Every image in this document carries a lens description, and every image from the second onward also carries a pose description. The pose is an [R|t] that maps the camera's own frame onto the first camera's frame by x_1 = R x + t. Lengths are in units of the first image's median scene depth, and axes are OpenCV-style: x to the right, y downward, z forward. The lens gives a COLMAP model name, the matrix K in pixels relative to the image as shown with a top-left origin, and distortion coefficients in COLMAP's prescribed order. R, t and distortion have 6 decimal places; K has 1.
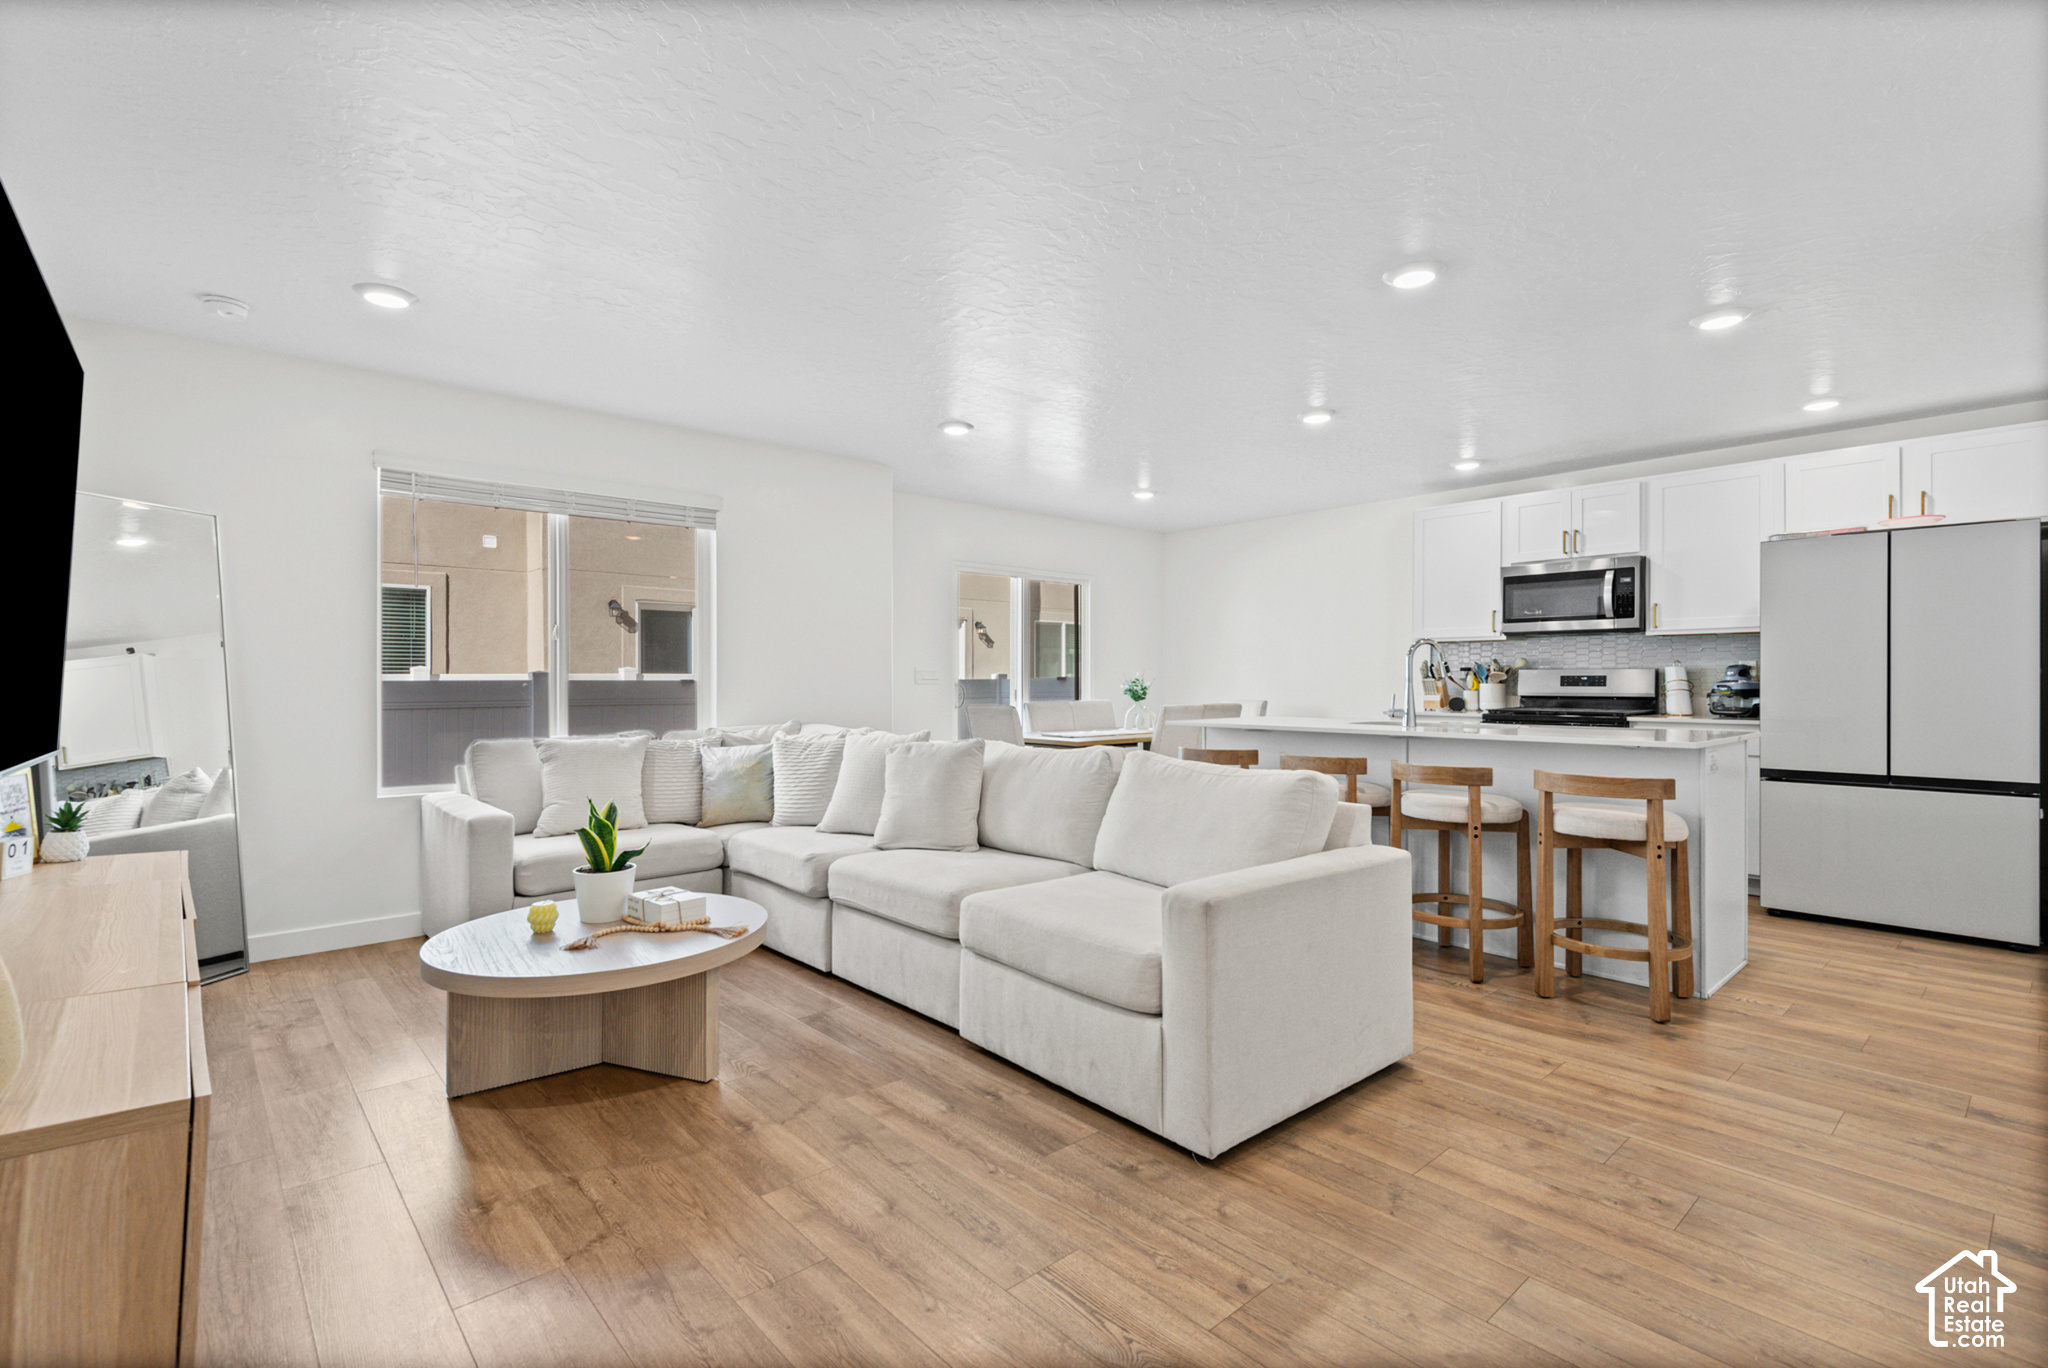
lens RADIAL K [[936.0, 0, 1003.6], [0, 936.0, 677.9], [0, 0, 1]] dist [-0.000256, -0.011065]
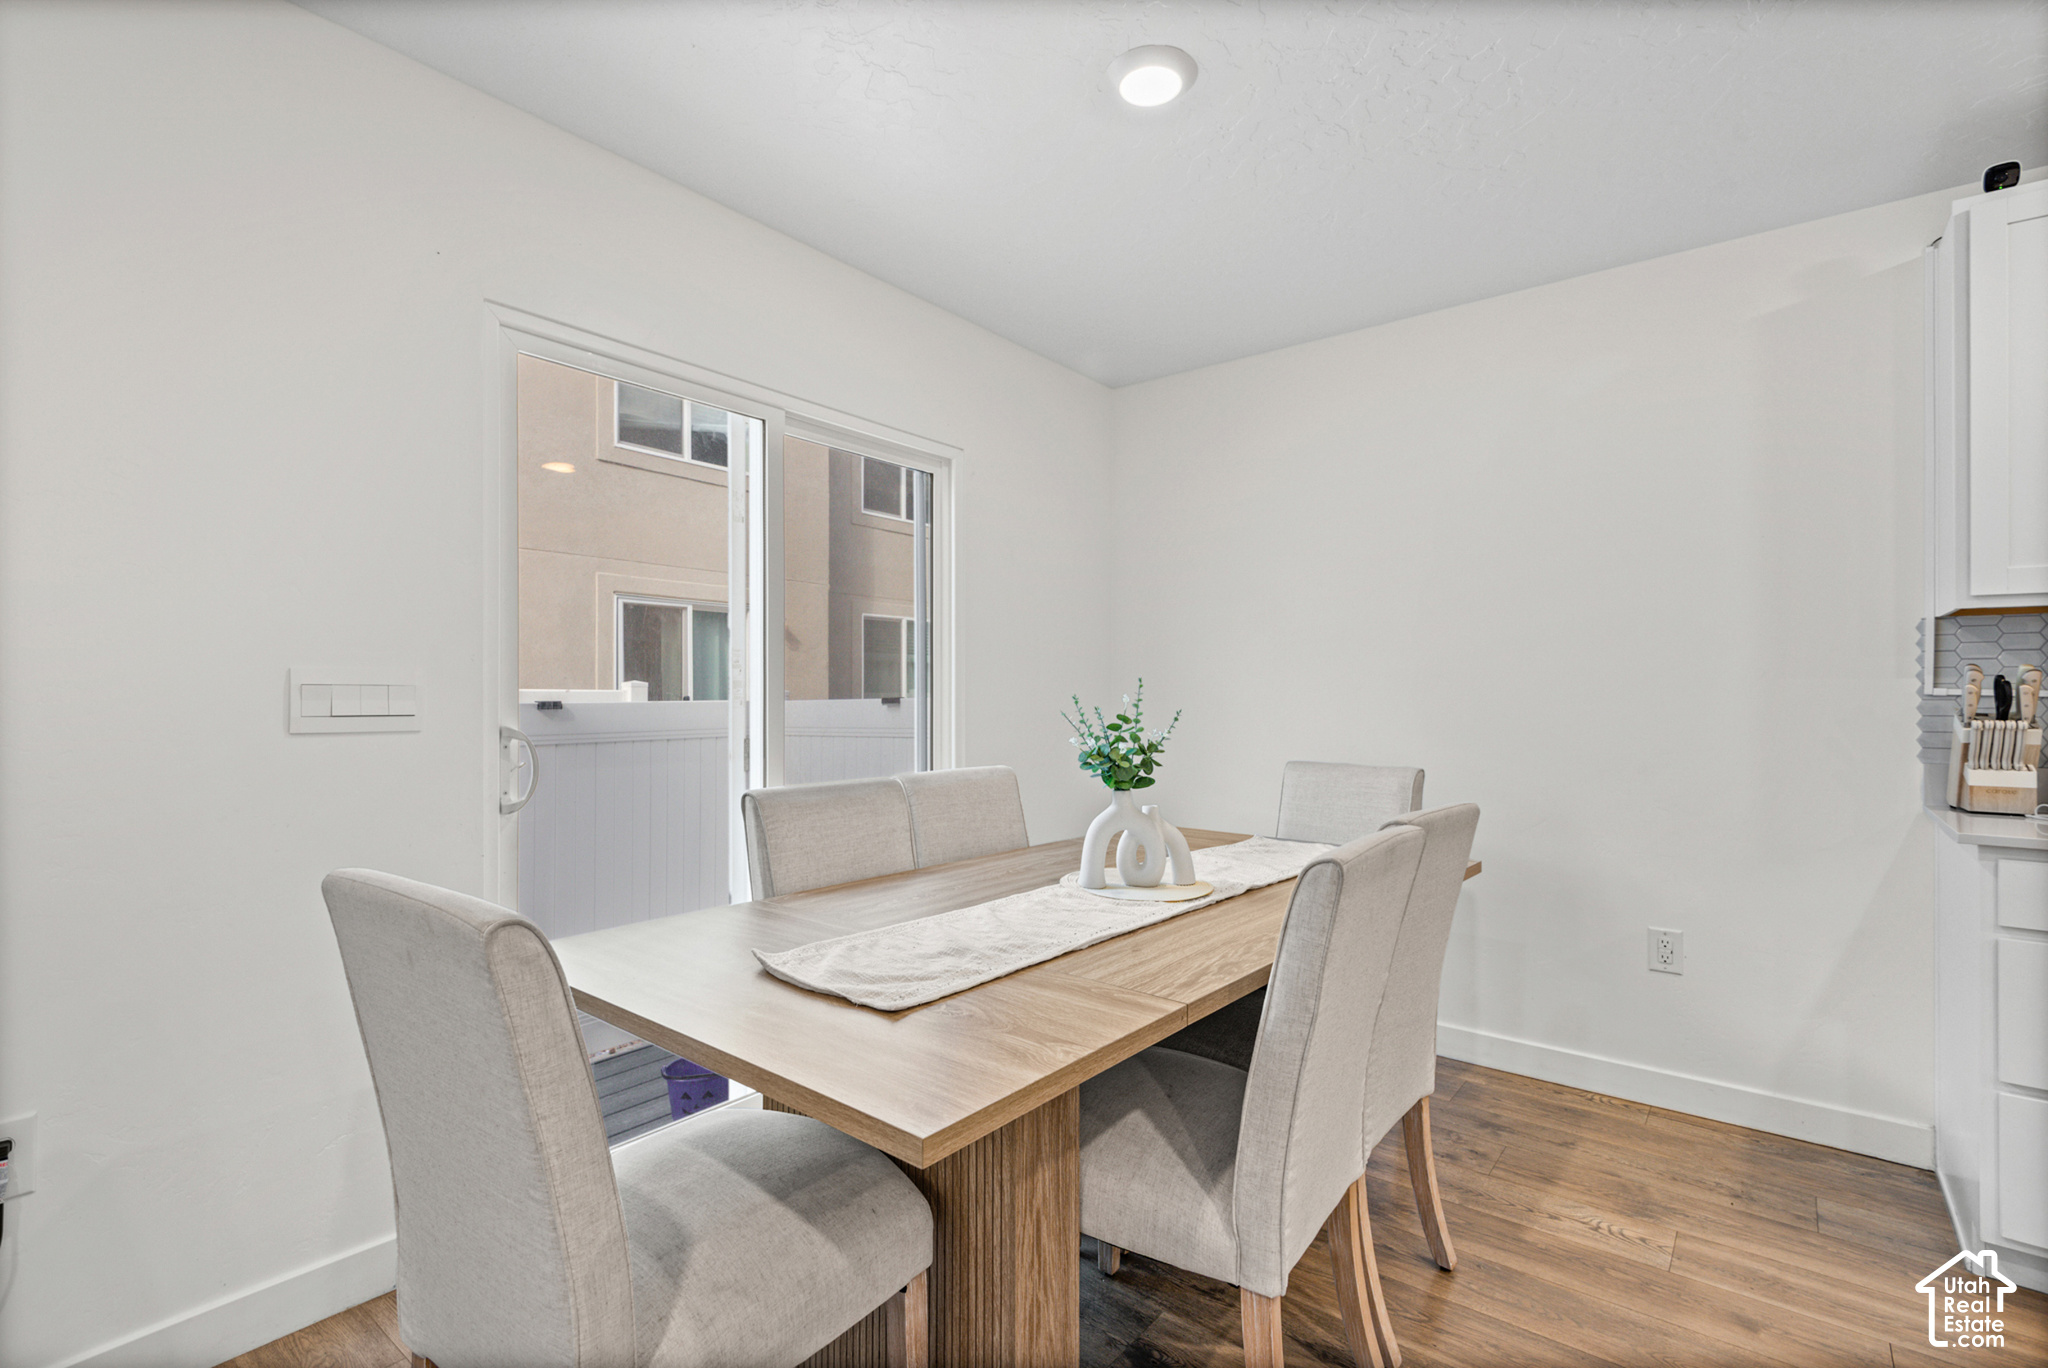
lens RADIAL K [[945.4, 0, 1024.0], [0, 945.4, 684.0], [0, 0, 1]] dist [-0.000258, -0.000272]
pose [[0.982879, 0.009733, 0.183998, 0.067744], [-0.007706, 0.999901, -0.011732, -0.007201], [-0.184094, 0.010113, 0.982857, 0.872475]]
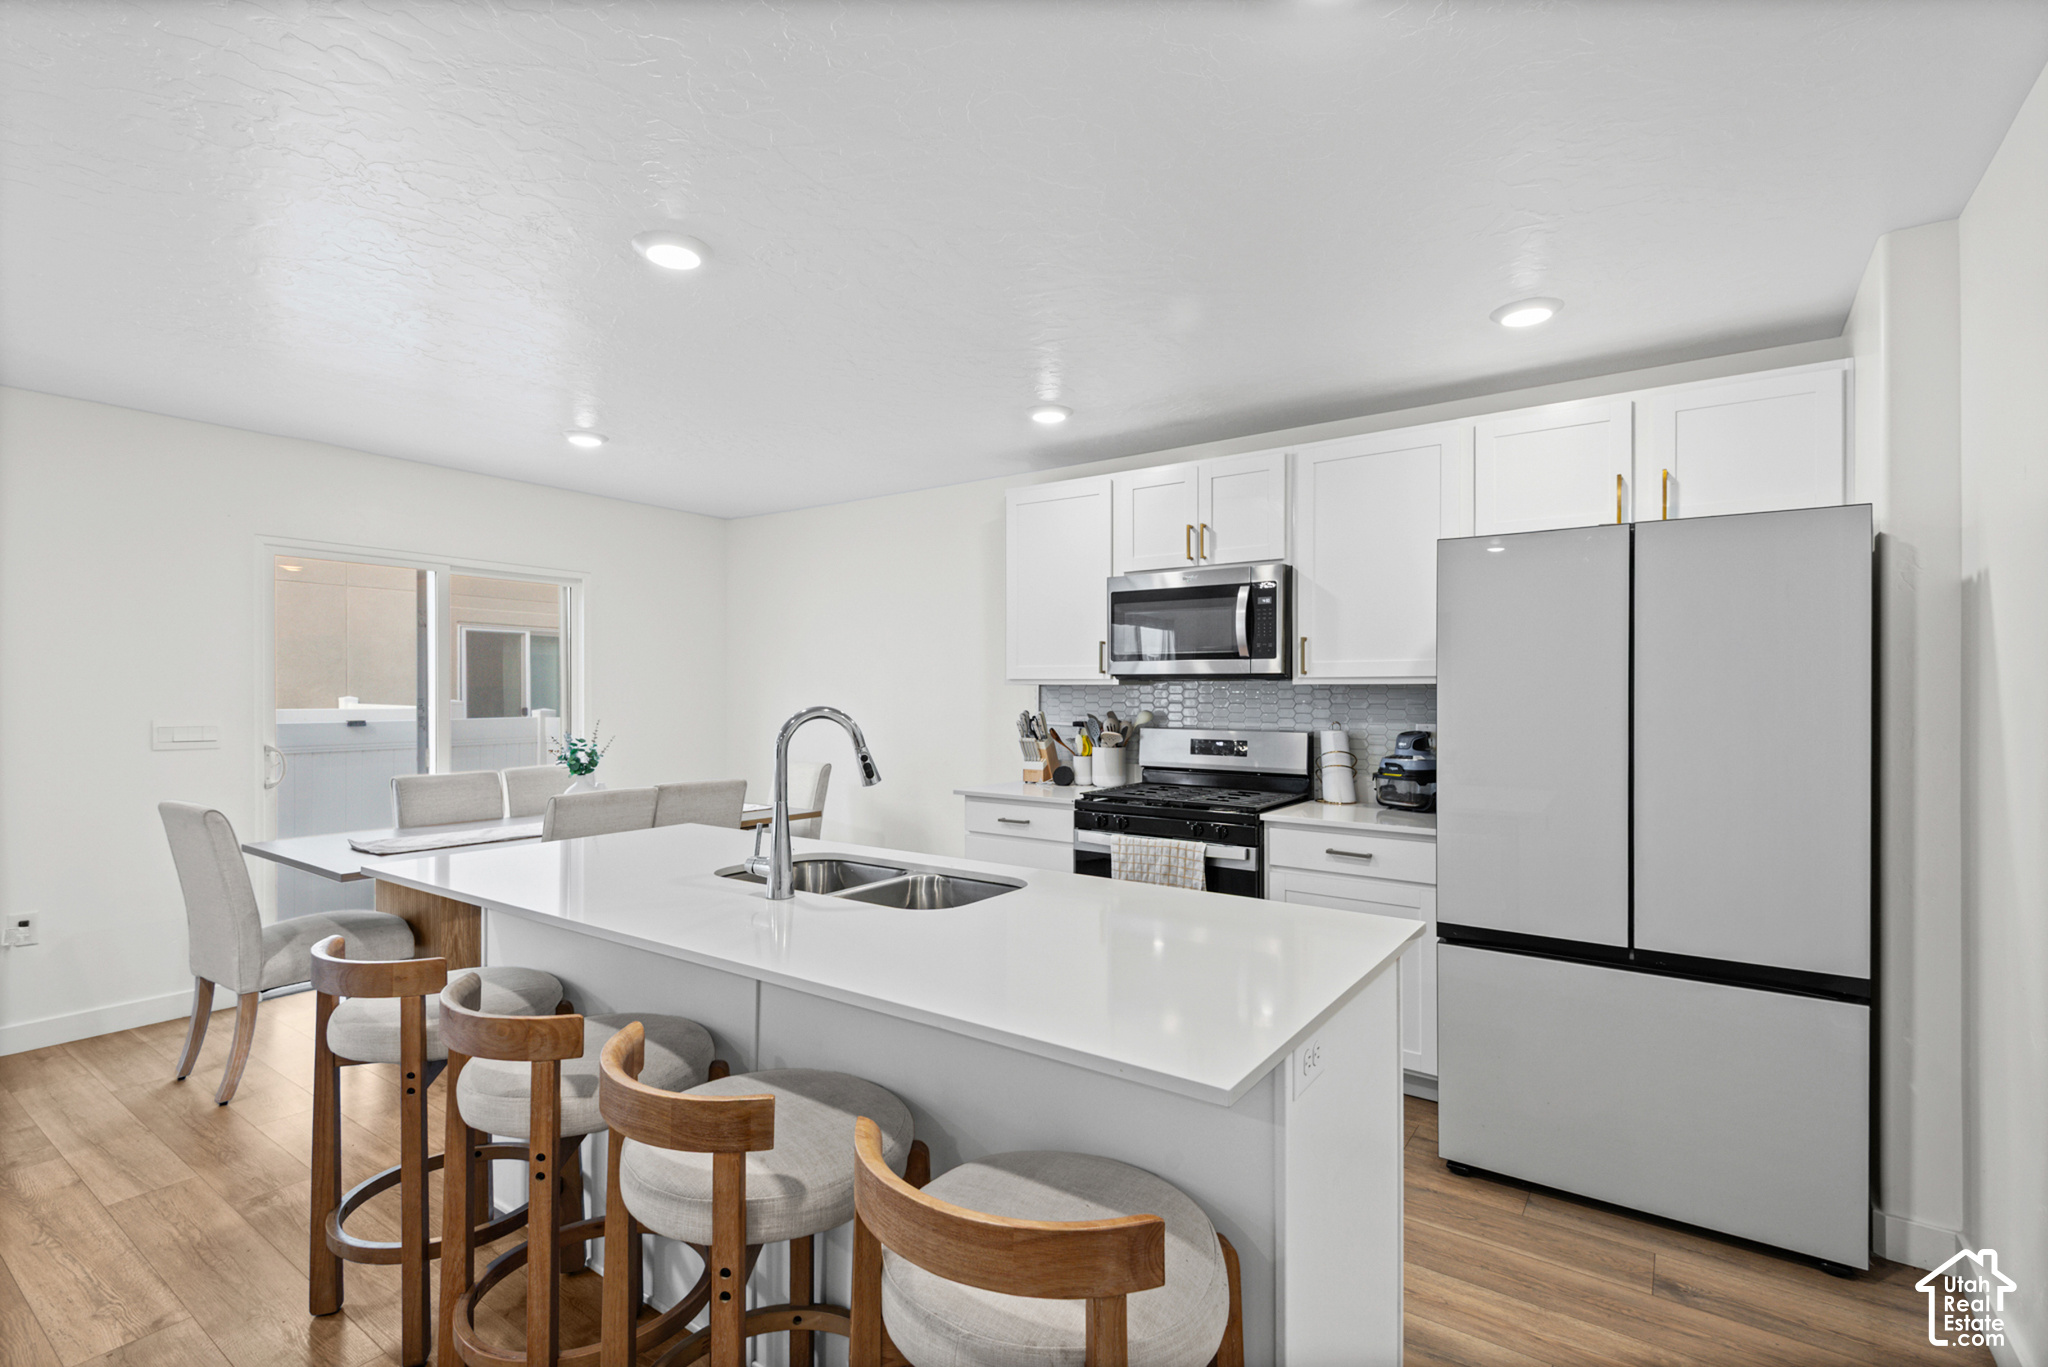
lens RADIAL K [[945.4, 0, 1024.0], [0, 945.4, 683.5], [0, 0, 1]] dist [-0.000258, -0.000272]
pose [[0.968022, 0.007746, 0.250744, 0.331431], [-0.005349, 0.999933, -0.010243, -0.038136], [-0.250806, 0.008575, 0.967999, 0.393700]]
